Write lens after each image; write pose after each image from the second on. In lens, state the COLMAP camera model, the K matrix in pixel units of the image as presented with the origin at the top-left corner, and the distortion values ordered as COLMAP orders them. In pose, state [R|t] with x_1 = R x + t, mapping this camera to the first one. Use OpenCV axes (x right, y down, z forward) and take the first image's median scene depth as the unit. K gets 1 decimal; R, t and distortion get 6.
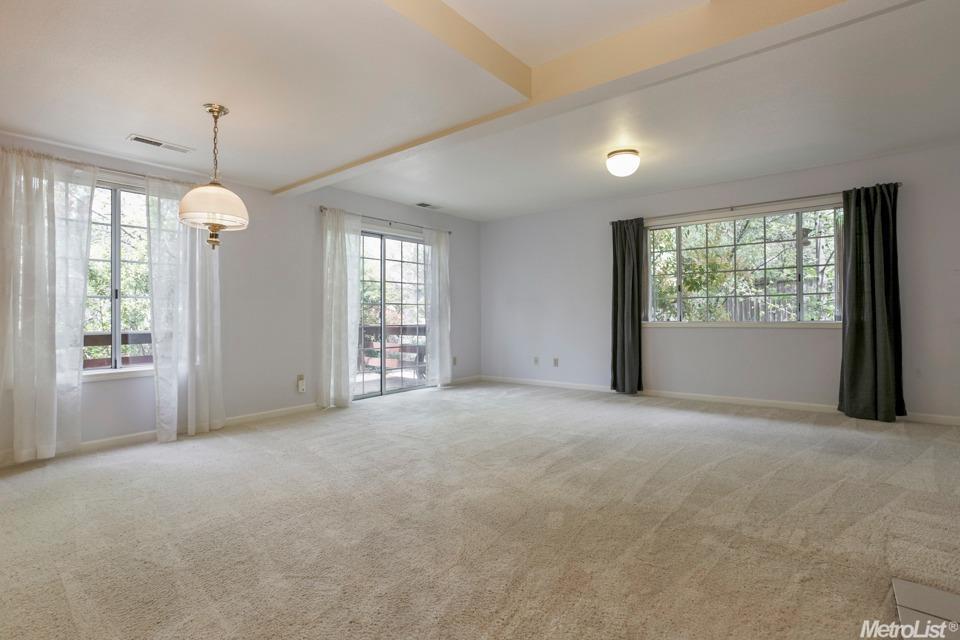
lens RADIAL K [[466.1, 0, 480.0], [0, 466.1, 320.0], [0, 0, 1]] dist [-0.013032, 0.001393]
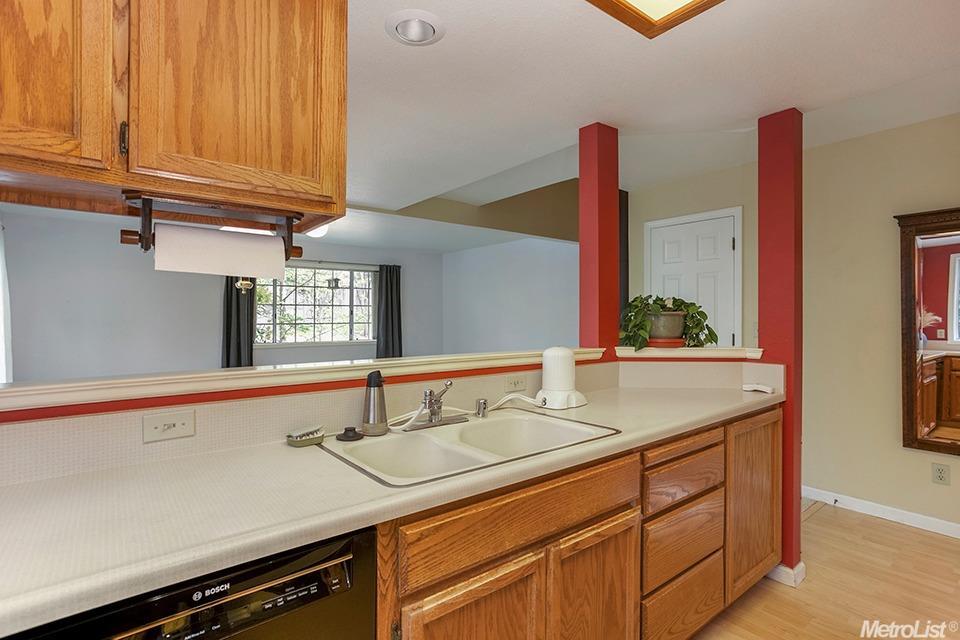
lens RADIAL K [[485.7, 0, 462.7], [0, 485.7, 324.4], [0, 0, 1]] dist [-0.058298, 0.036407]
pose [[0.259323, -0.012888, 0.965705, -0.881737], [0.007606, 0.999907, 0.011302, -0.069200], [-0.965761, 0.004414, 0.259397, 0.211224]]
